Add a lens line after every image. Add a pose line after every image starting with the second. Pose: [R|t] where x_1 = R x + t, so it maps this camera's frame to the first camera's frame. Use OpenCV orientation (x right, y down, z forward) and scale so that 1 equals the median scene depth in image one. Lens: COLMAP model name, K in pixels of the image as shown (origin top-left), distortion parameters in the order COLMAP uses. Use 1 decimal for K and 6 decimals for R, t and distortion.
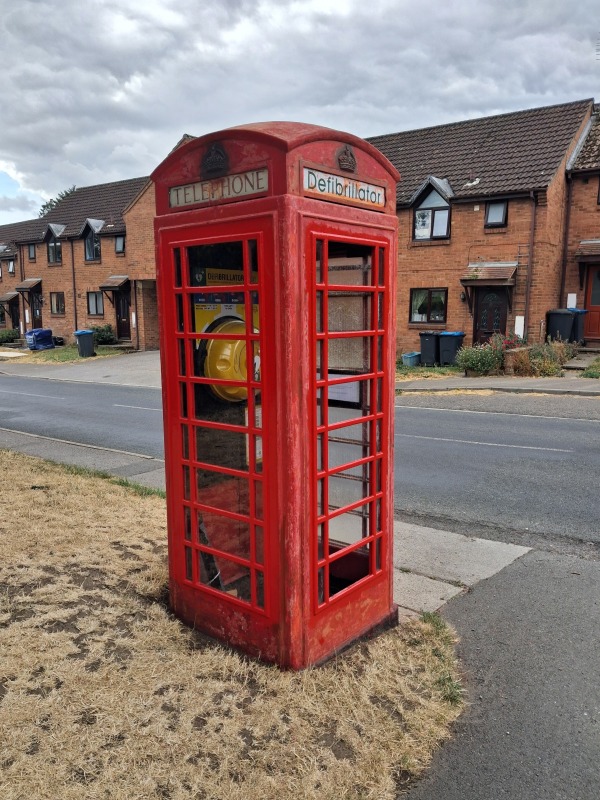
lens RADIAL K [[628.9, 0, 297.1], [0, 628.9, 411.1], [0, 0, 1]] dist [-0.002577, -0.001175]
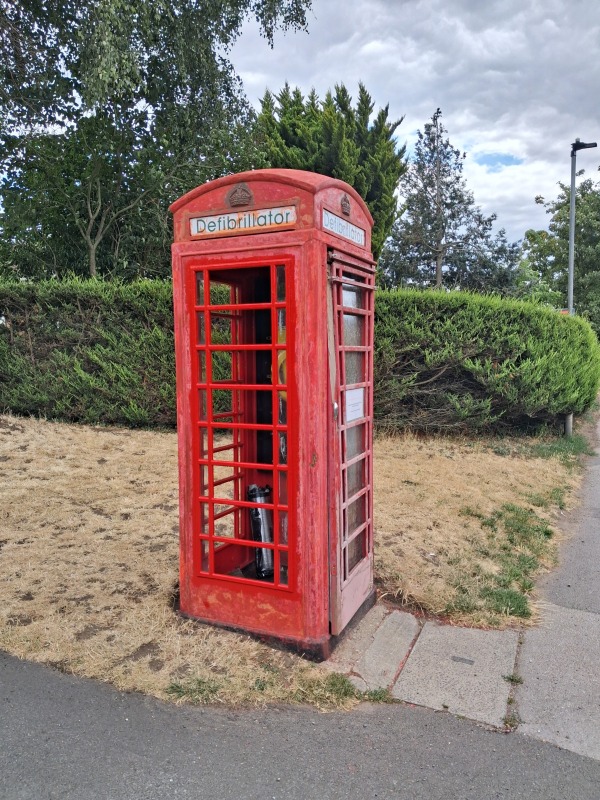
lens RADIAL K [[631.0, 0, 294.6], [0, 631.0, 401.4], [0, 0, 1]] dist [0.005790, -0.032948]
pose [[0.249847, 0.082771, -0.964741, 1.101601], [-0.141830, 0.988722, 0.048098, -0.085716], [0.957842, 0.124812, 0.258768, 0.739250]]
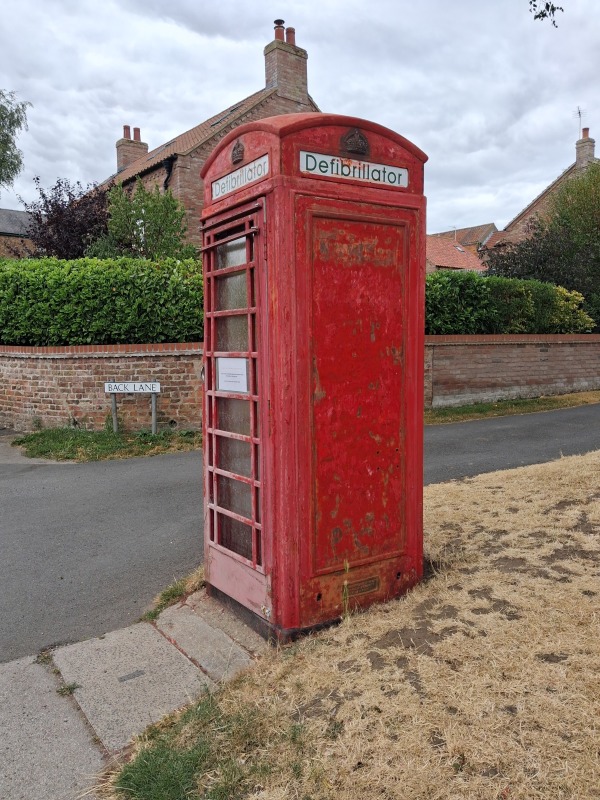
lens RADIAL K [[631.0, 0, 294.6], [0, 631.0, 401.4], [0, 0, 1]] dist [0.005790, -0.032948]
pose [[-0.948575, -0.000076, 0.316553, -0.347218], [0.077238, 0.969721, 0.231682, -0.225008], [-0.306986, 0.244217, -0.919847, 2.025886]]
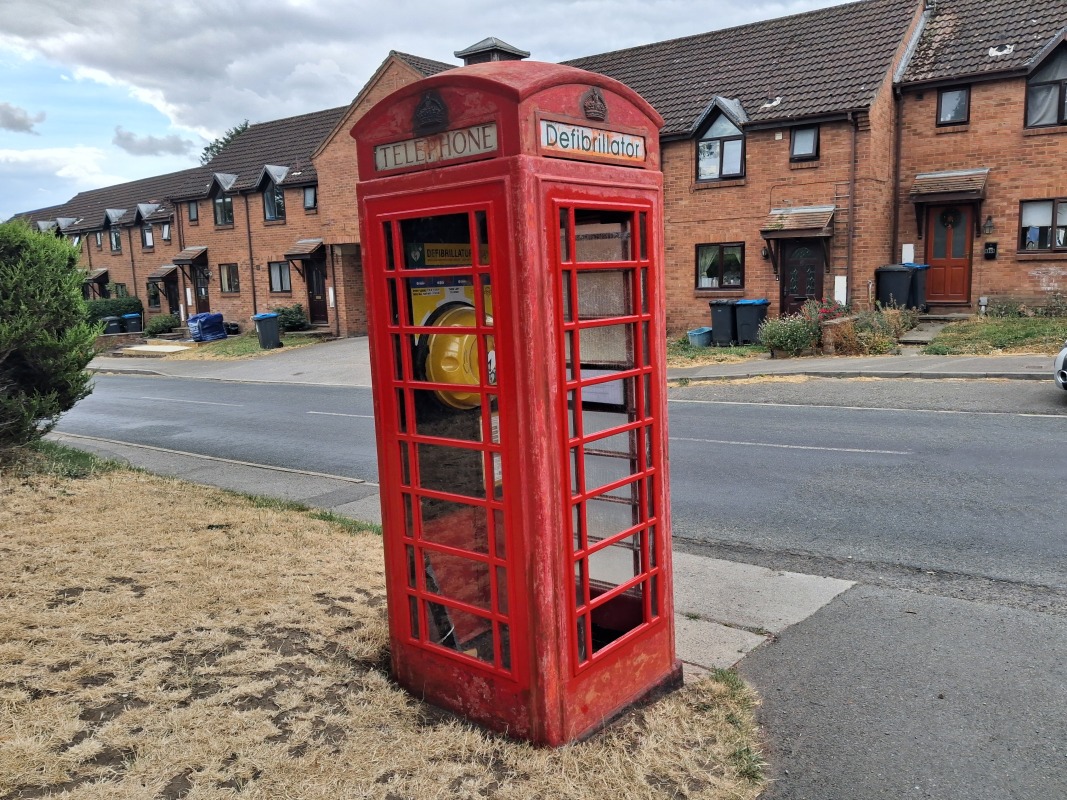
lens RADIAL K [[841.6, 0, 560.9], [0, 841.6, 394.3], [0, 0, 1]] dist [0.005790, -0.032948]
pose [[0.999354, -0.034728, 0.009199, 0.011688], [0.034884, 0.999241, -0.017358, -0.012482], [-0.008589, 0.017668, 0.999807, -0.062282]]
